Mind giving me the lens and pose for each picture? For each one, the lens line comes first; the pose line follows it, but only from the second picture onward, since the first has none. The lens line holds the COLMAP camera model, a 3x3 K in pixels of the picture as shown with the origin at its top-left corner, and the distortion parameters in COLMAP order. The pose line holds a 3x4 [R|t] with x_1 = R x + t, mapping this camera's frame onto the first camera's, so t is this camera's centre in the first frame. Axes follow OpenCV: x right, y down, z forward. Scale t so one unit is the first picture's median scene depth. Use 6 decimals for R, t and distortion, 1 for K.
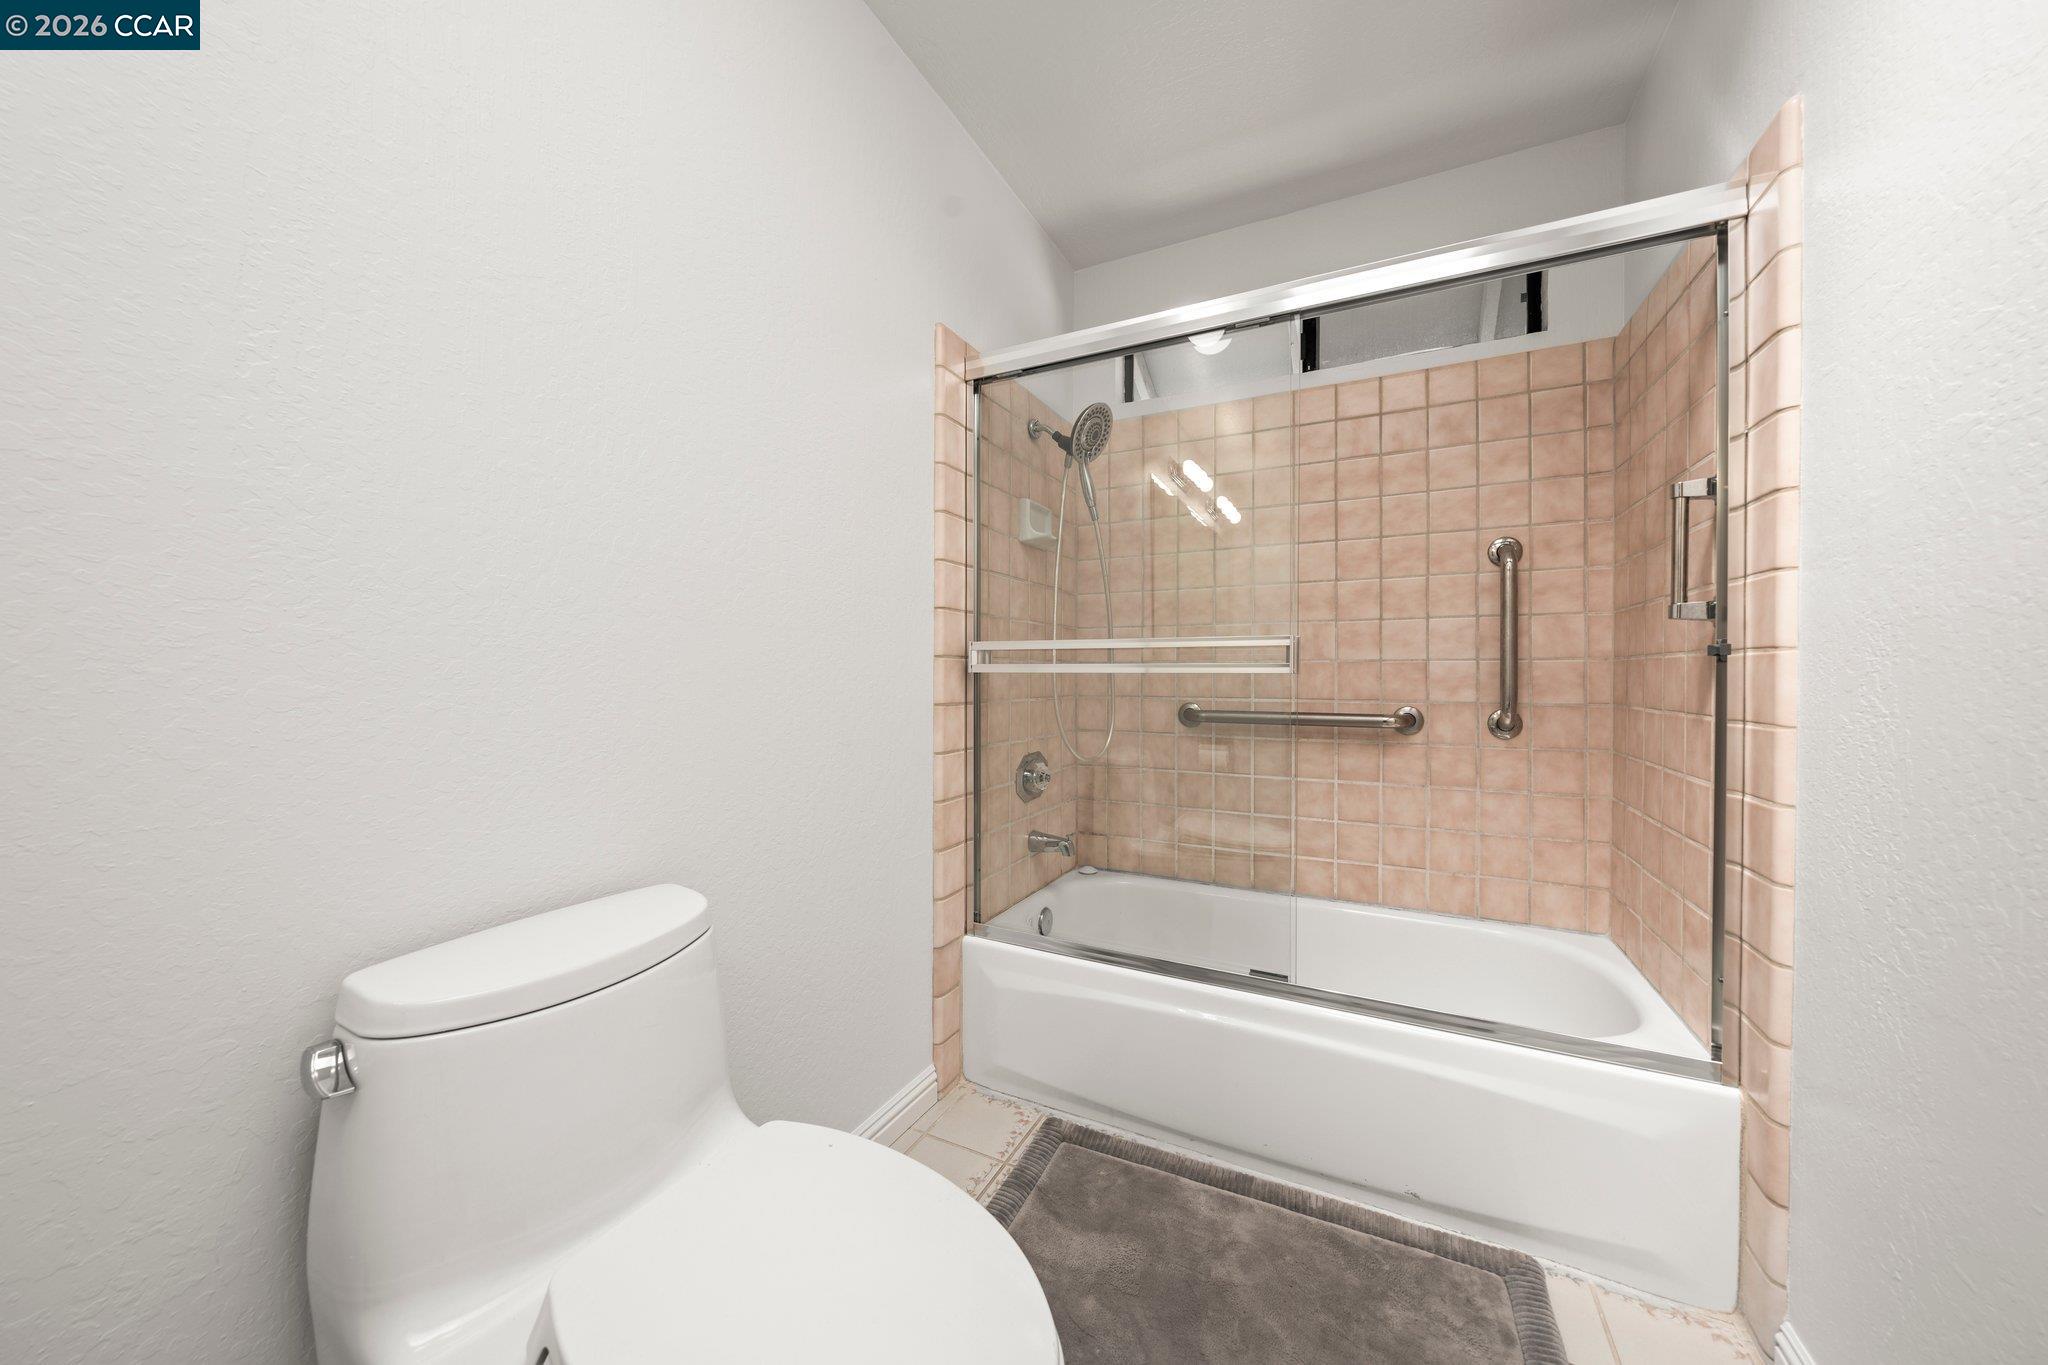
lens RADIAL K [[706.8, 0, 1024.4], [0, 706.8, 673.0], [0, 0, 1]] dist [0.000665, 0.000314]
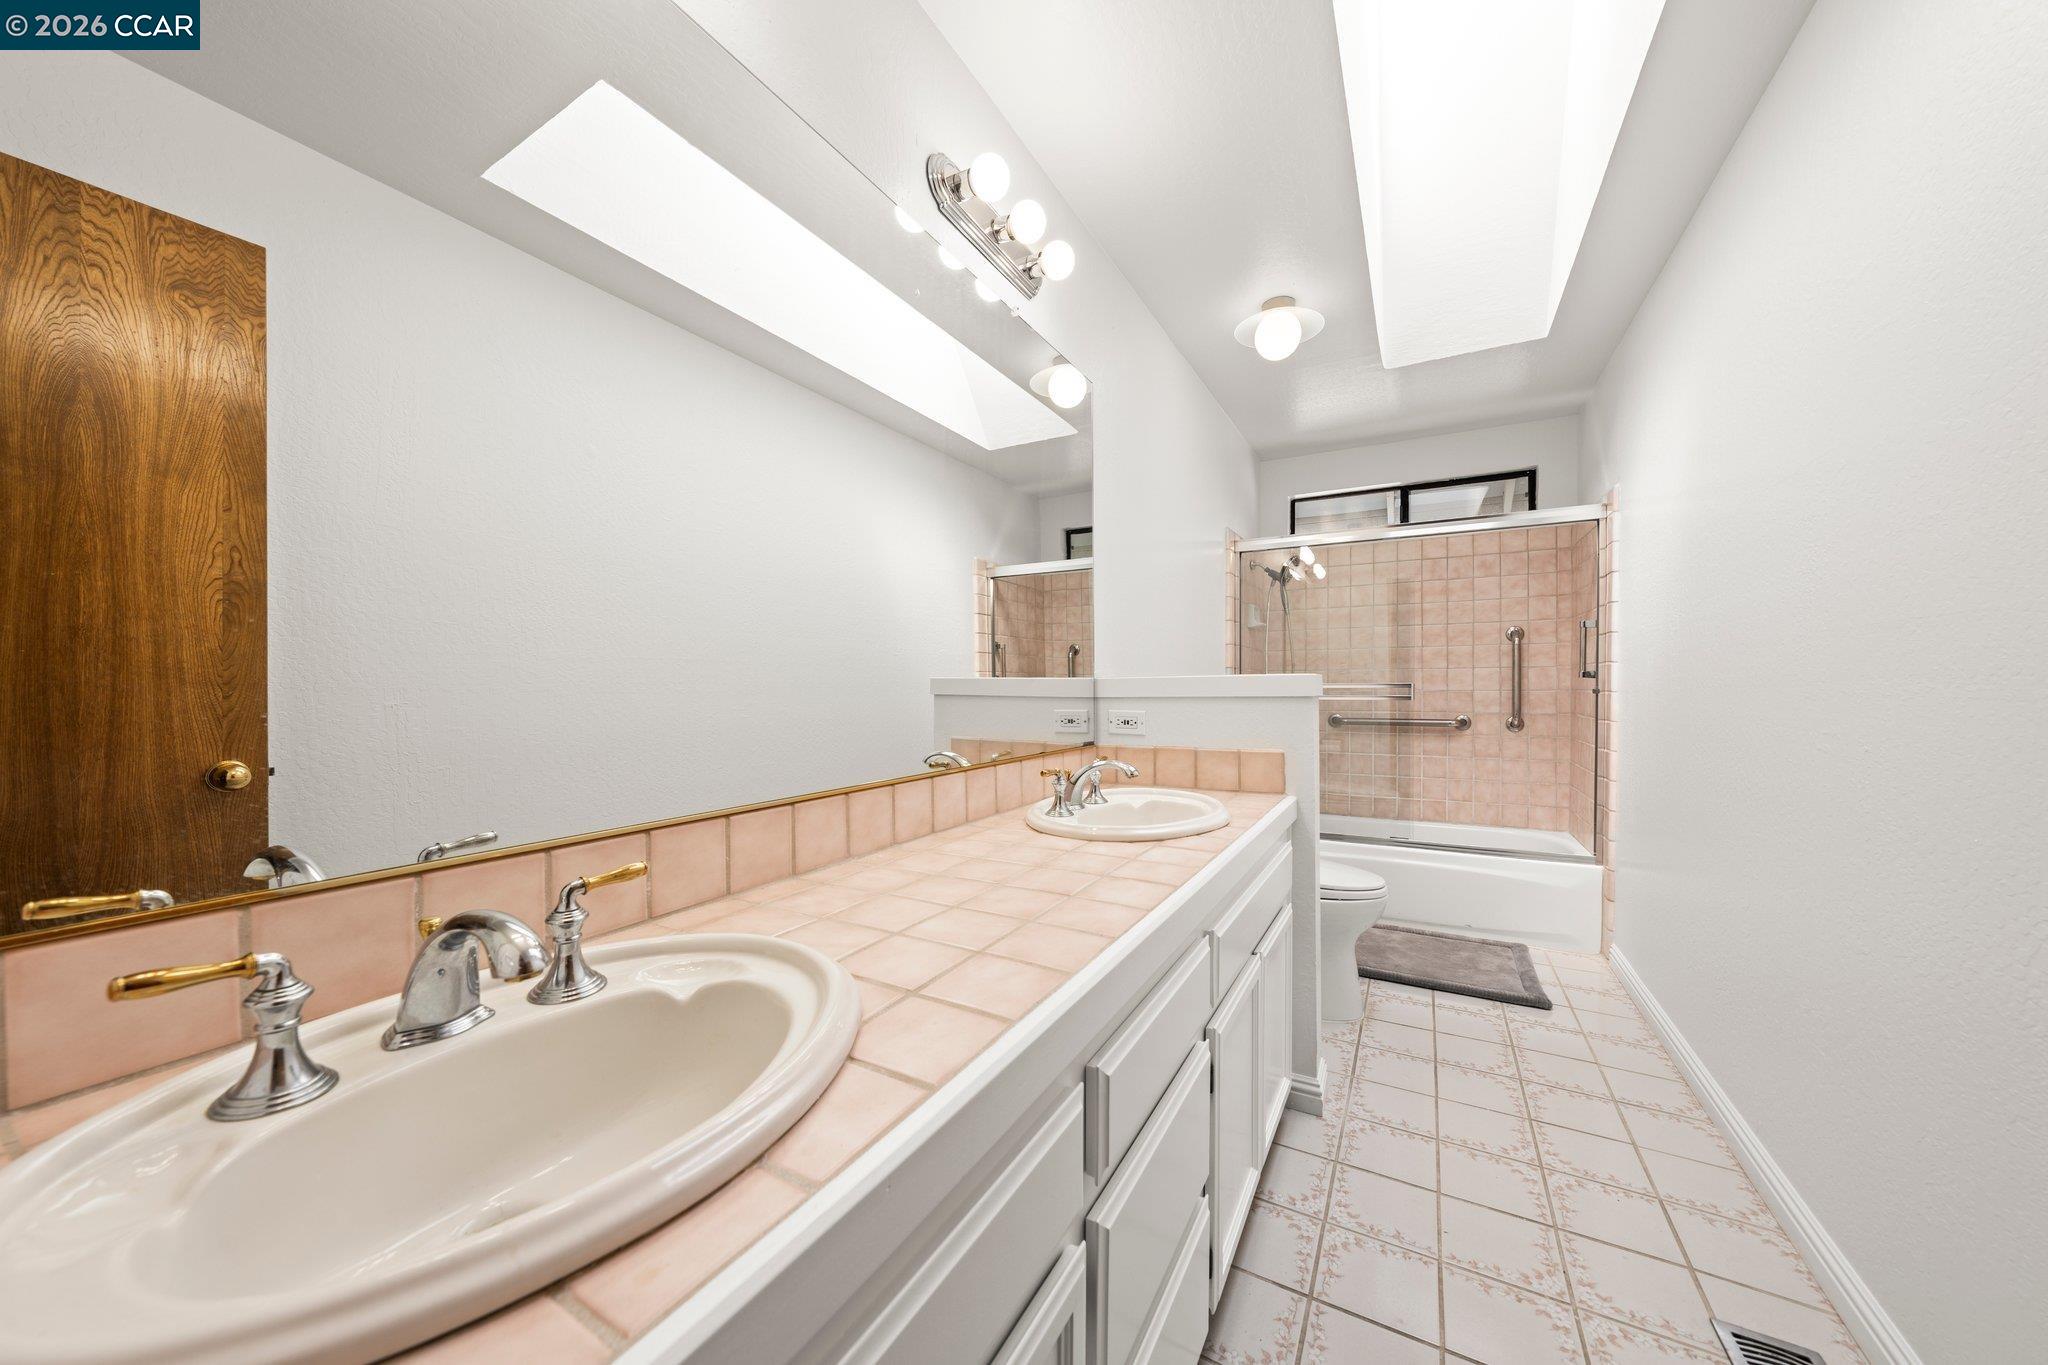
lens RADIAL K [[706.8, 0, 1023.4], [0, 706.8, 694.0], [0, 0, 1]] dist [0.000665, 0.000314]
pose [[0.999269, -0.007703, -0.037458, -0.578141], [0.008213, 0.999876, 0.013472, -0.045872], [0.037349, -0.013770, 0.999207, -0.961735]]
